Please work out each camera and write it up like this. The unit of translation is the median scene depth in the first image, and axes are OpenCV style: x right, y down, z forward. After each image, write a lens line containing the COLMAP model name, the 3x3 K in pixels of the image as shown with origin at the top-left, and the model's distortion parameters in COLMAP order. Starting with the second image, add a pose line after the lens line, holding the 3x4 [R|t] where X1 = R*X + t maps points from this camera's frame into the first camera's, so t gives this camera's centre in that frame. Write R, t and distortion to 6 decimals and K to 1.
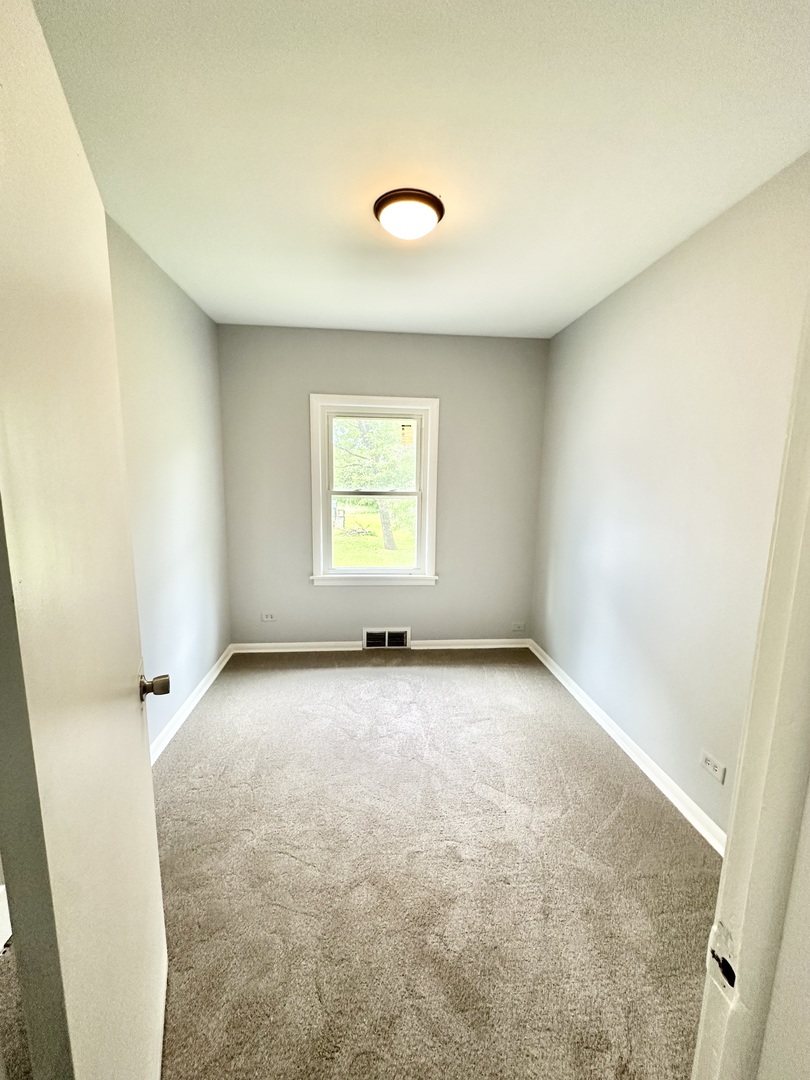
lens RADIAL K [[430.8, 0, 401.1], [0, 430.8, 535.1], [0, 0, 1]] dist [-0.001186, 0.000041]
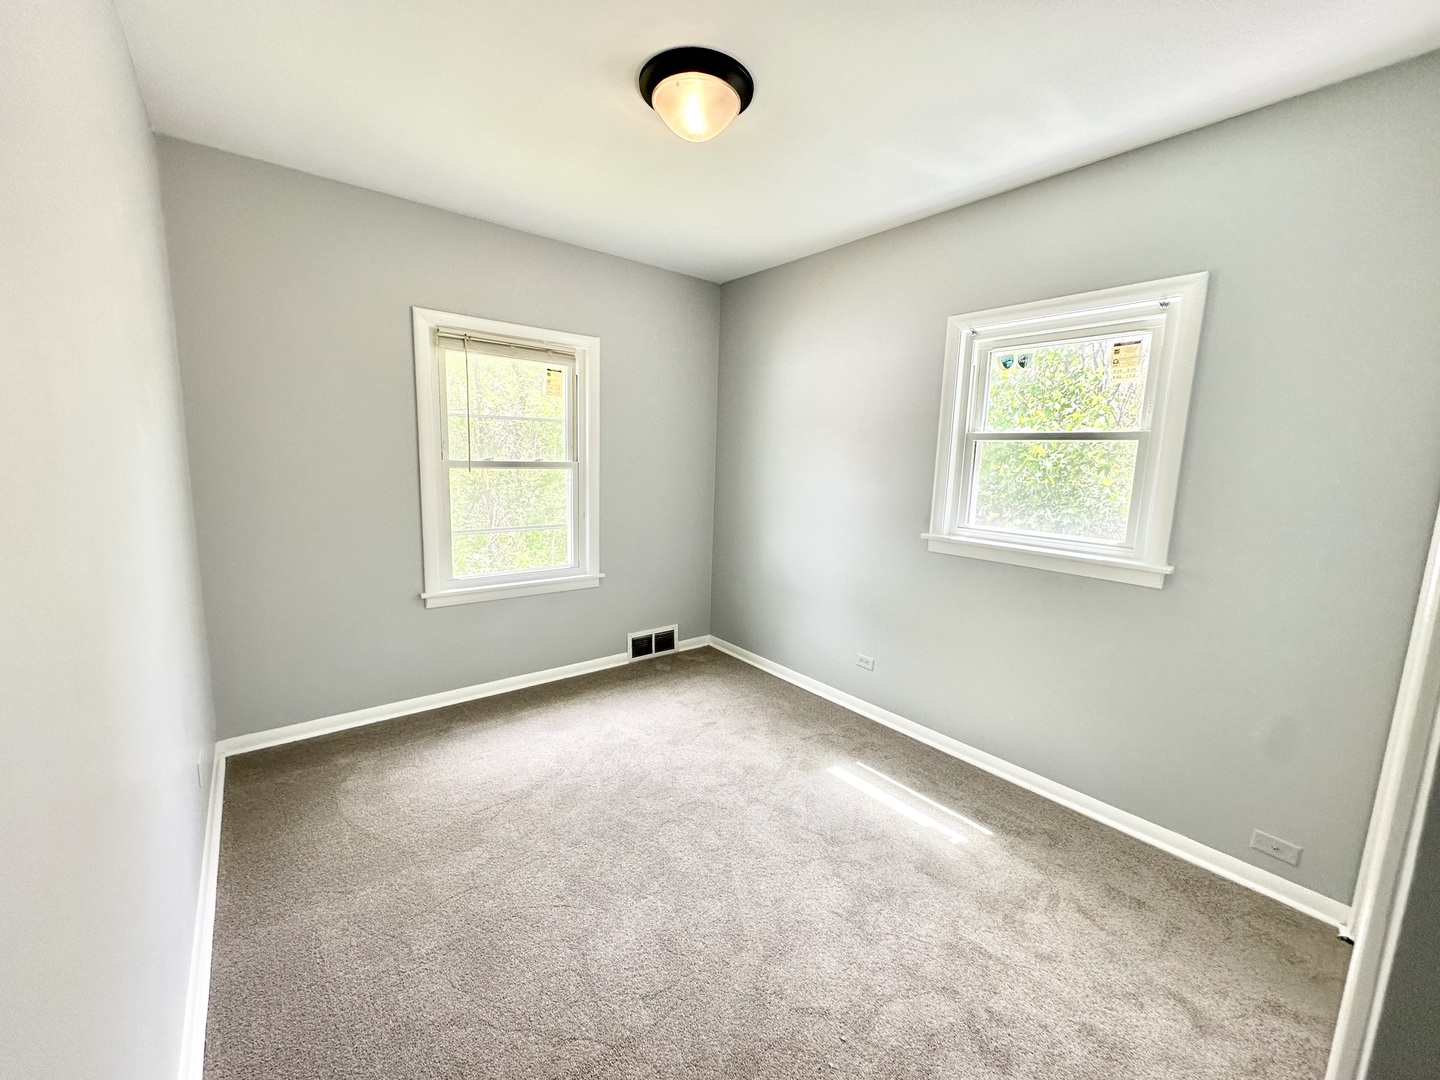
lens RADIAL K [[574.3, 0, 710.9], [0, 574.3, 541.1], [0, 0, 1]] dist [-0.001186, 0.000041]
pose [[0.837374, -0.076636, 0.541231, -0.312699], [0.069693, 0.997011, 0.033346, 0.019136], [-0.542169, 0.009797, 0.840212, 0.046730]]
